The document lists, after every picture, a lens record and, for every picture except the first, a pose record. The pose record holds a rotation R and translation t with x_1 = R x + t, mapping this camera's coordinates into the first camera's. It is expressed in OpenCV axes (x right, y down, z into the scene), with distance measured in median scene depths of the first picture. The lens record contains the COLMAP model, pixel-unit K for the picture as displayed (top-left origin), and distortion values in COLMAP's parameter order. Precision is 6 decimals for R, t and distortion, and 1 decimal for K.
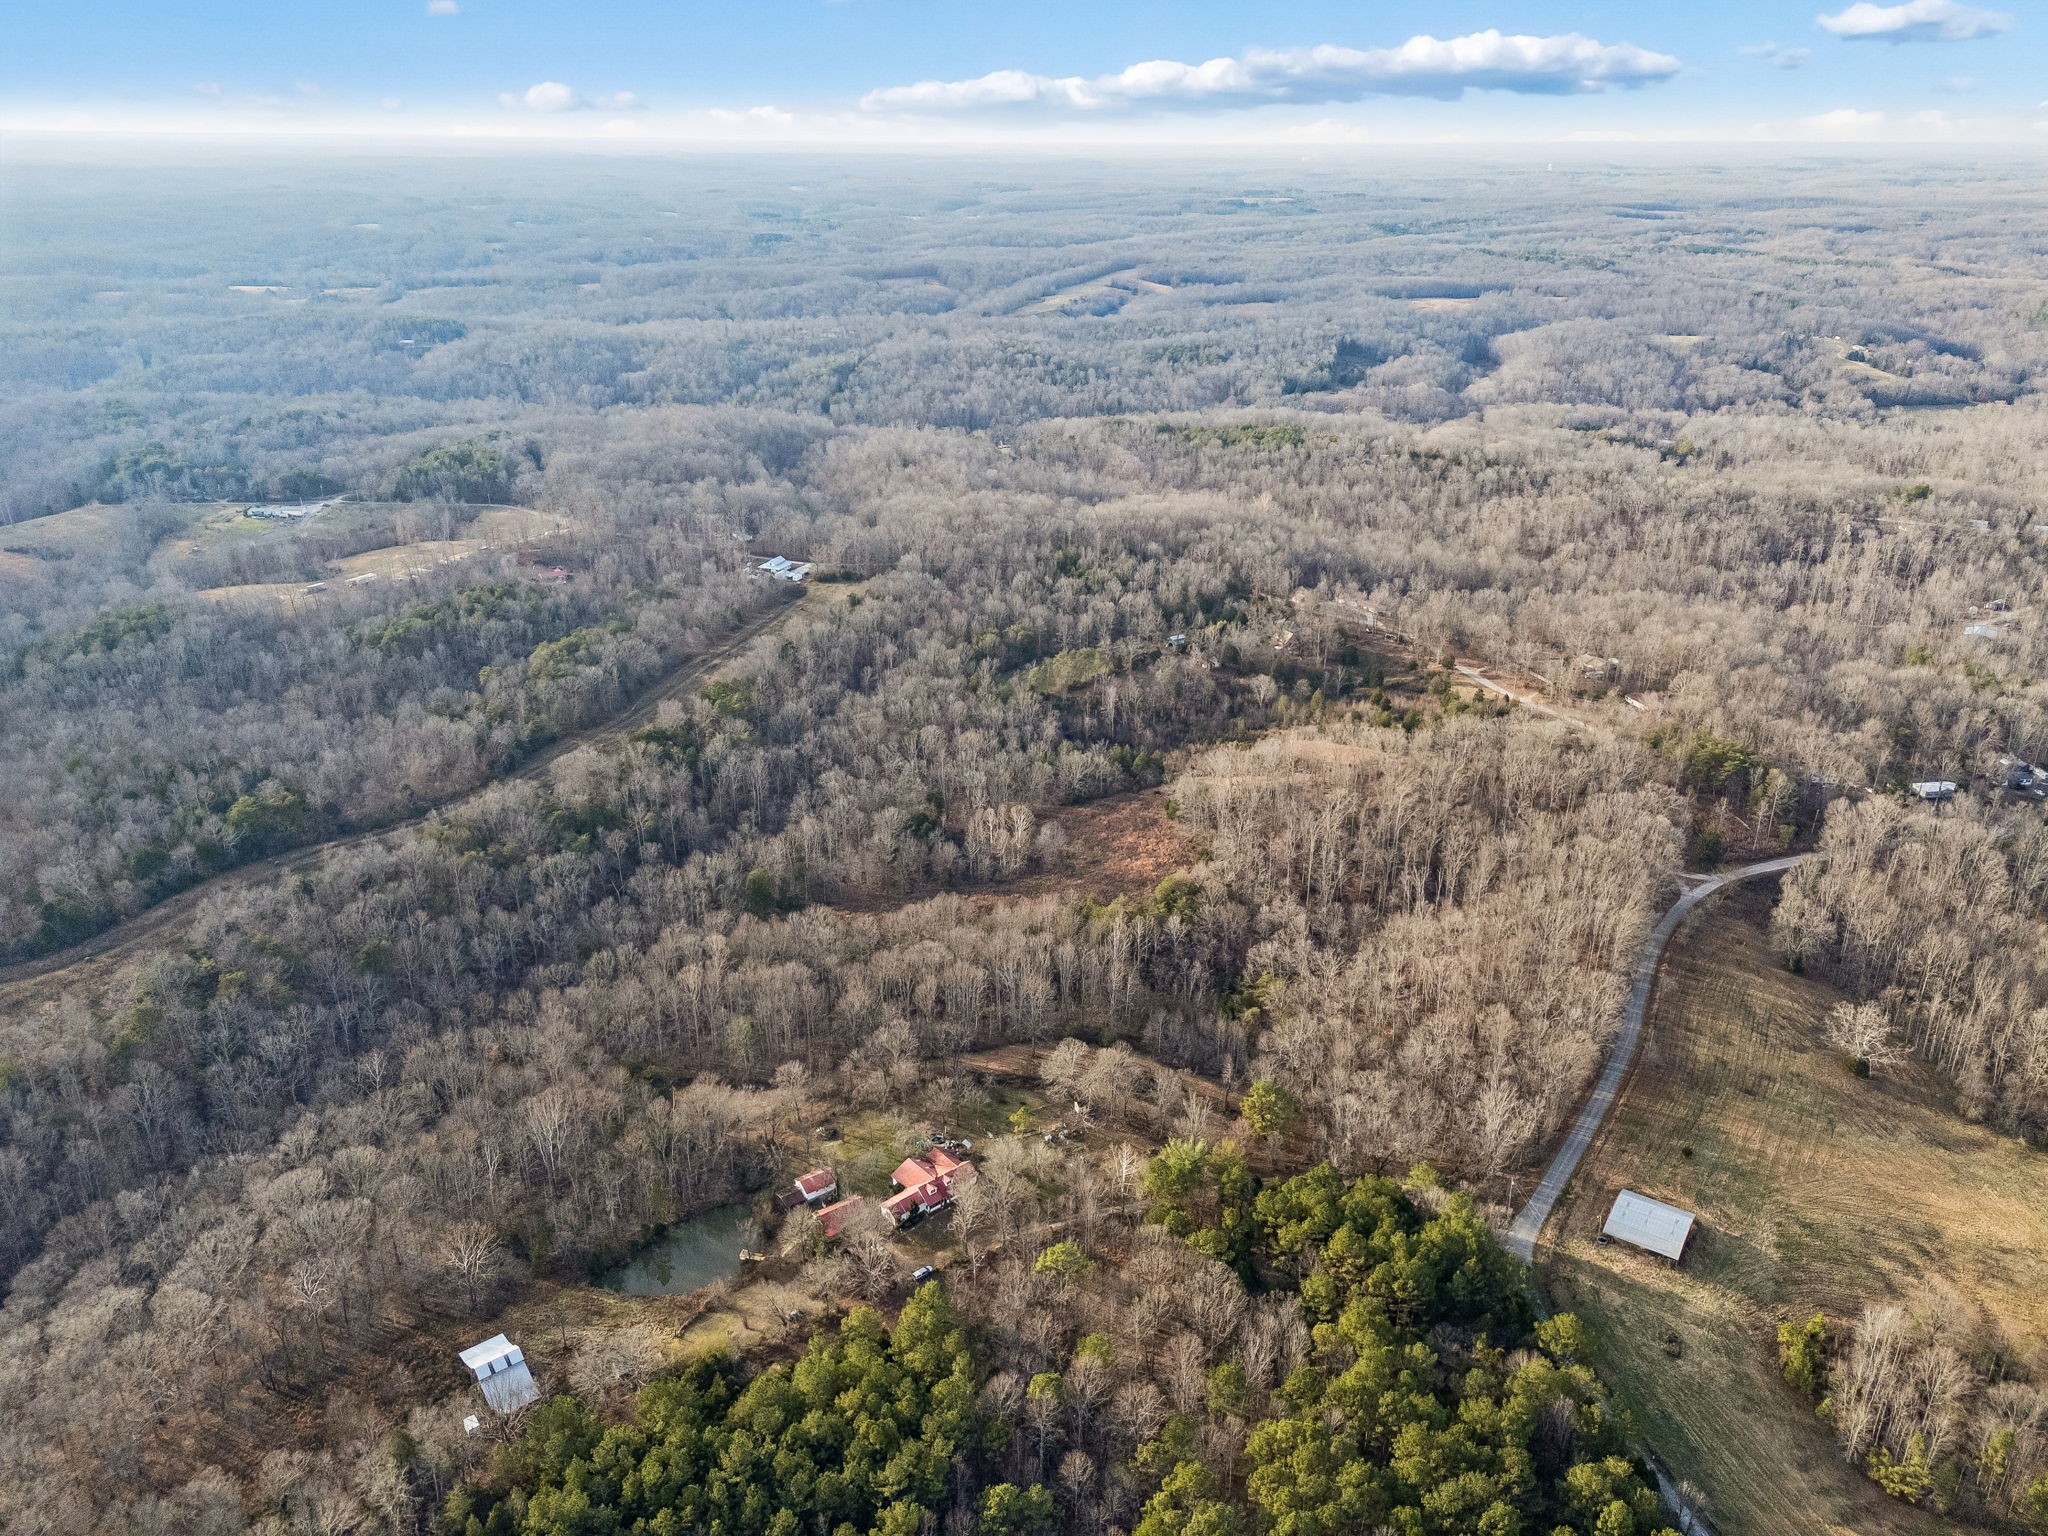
lens RADIAL K [[2067.4, 0, 1024.0], [0, 2067.4, 767.7], [0, 0, 1]] dist [0.045529, 0.000065]
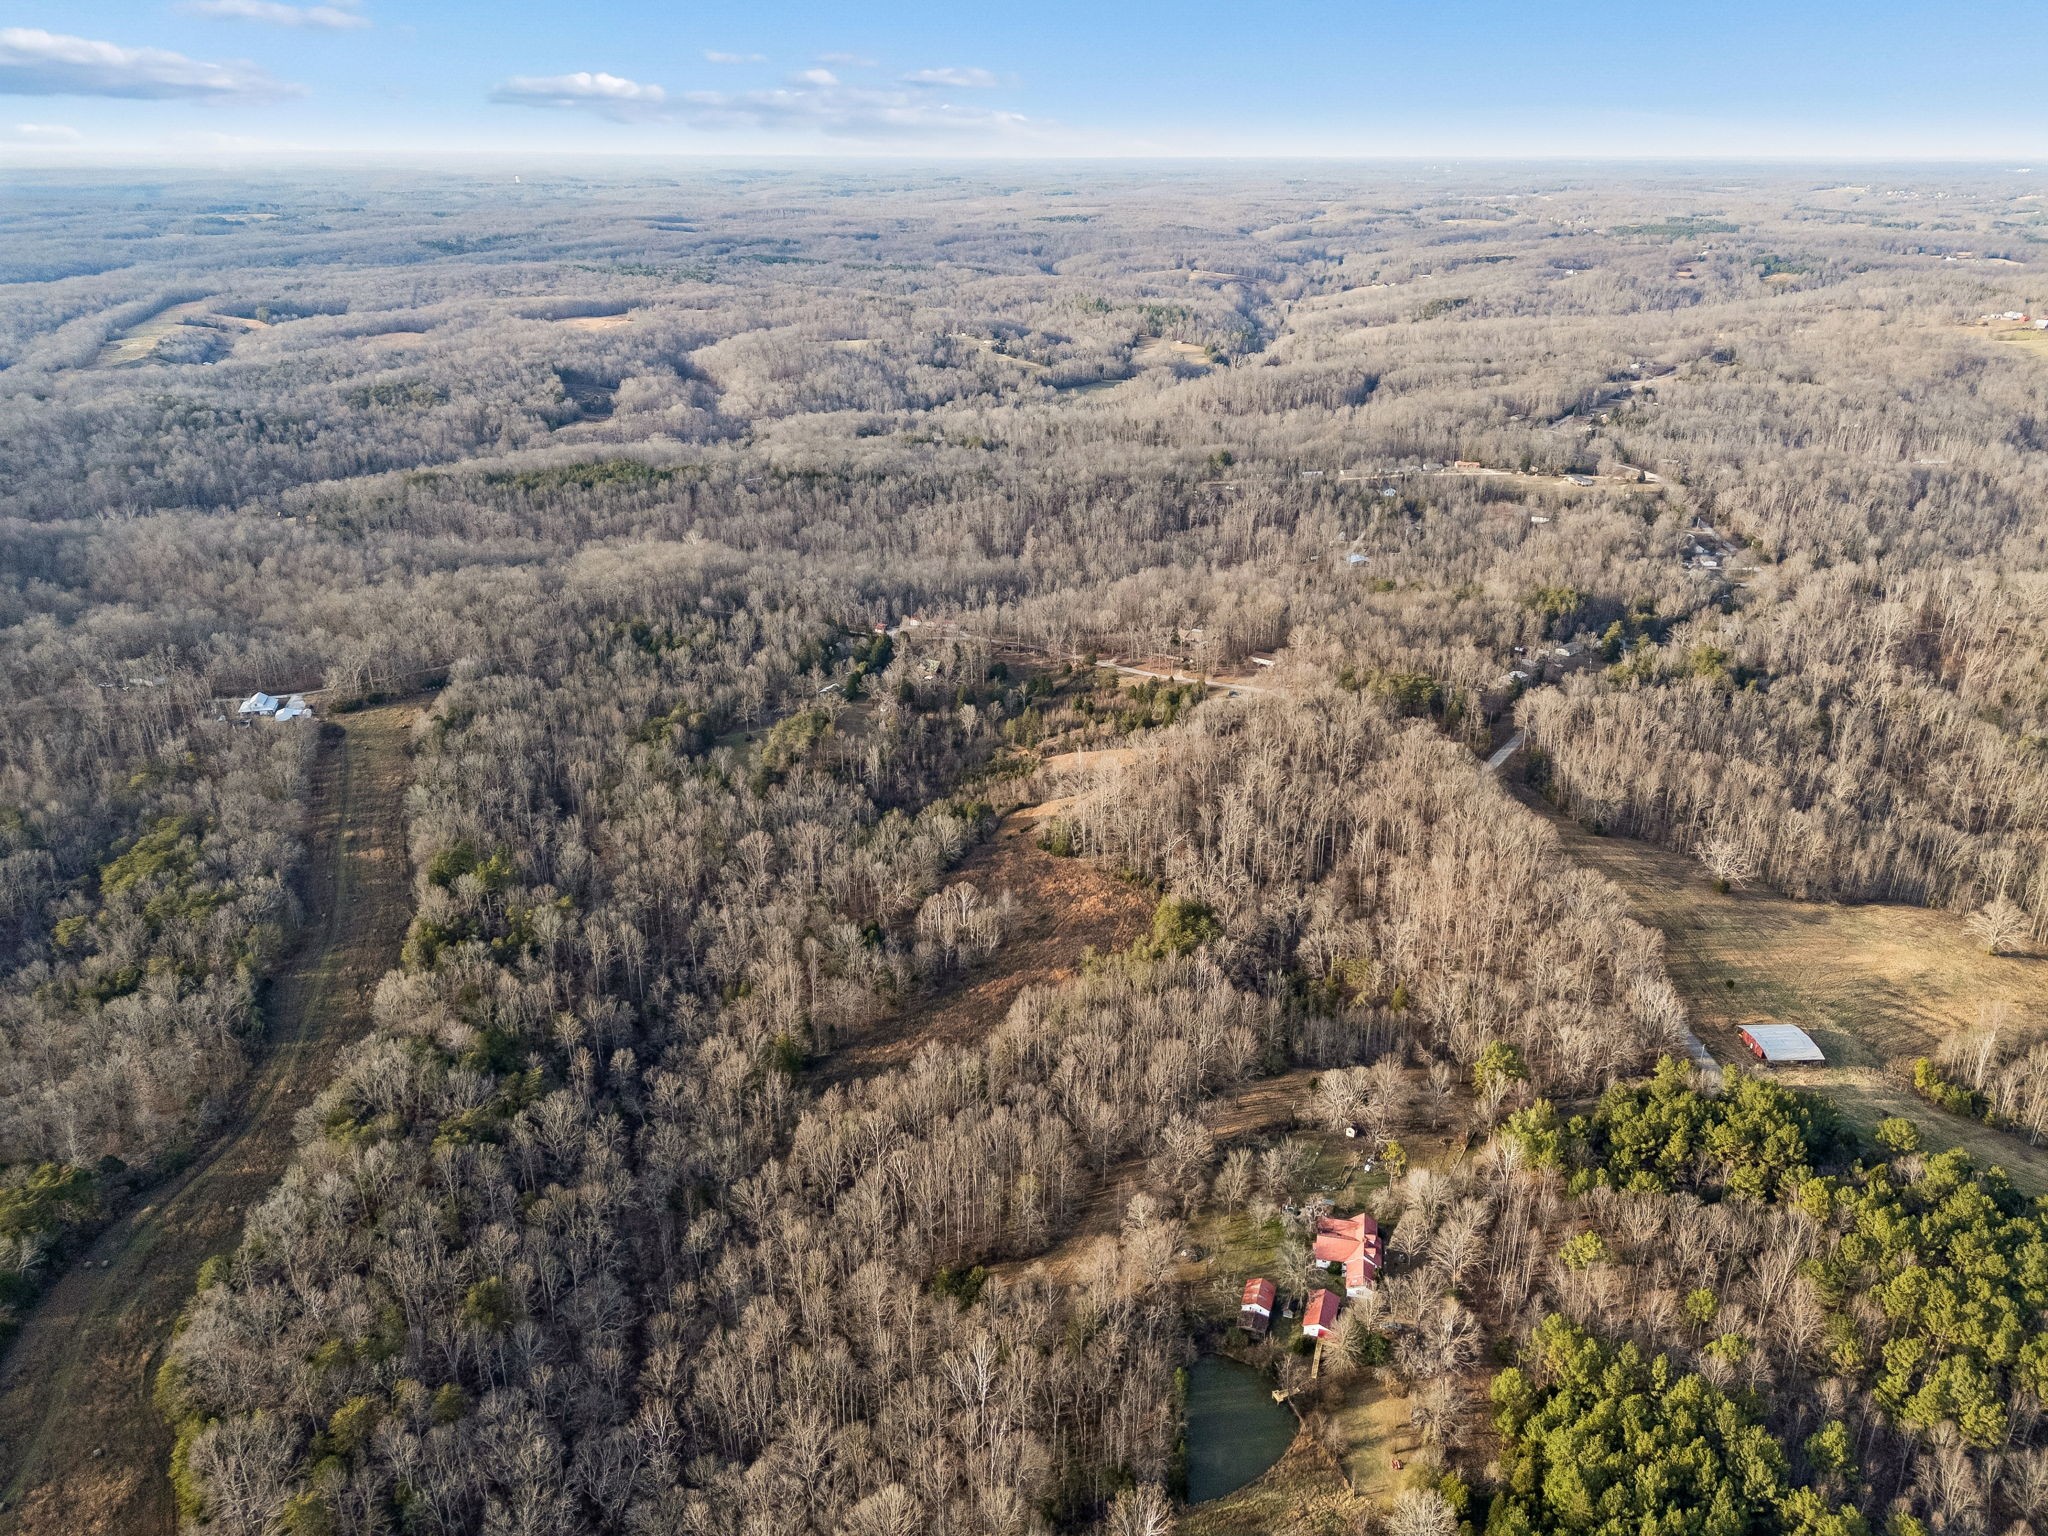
lens RADIAL K [[2067.4, 0, 1024.0], [0, 2067.4, 767.7], [0, 0, 1]] dist [0.045529, 0.000065]
pose [[0.656743, -0.212382, 0.723590, -0.503390], [0.216792, 0.972190, 0.088585, -0.084220], [-0.722281, 0.098691, 0.684522, 0.285514]]
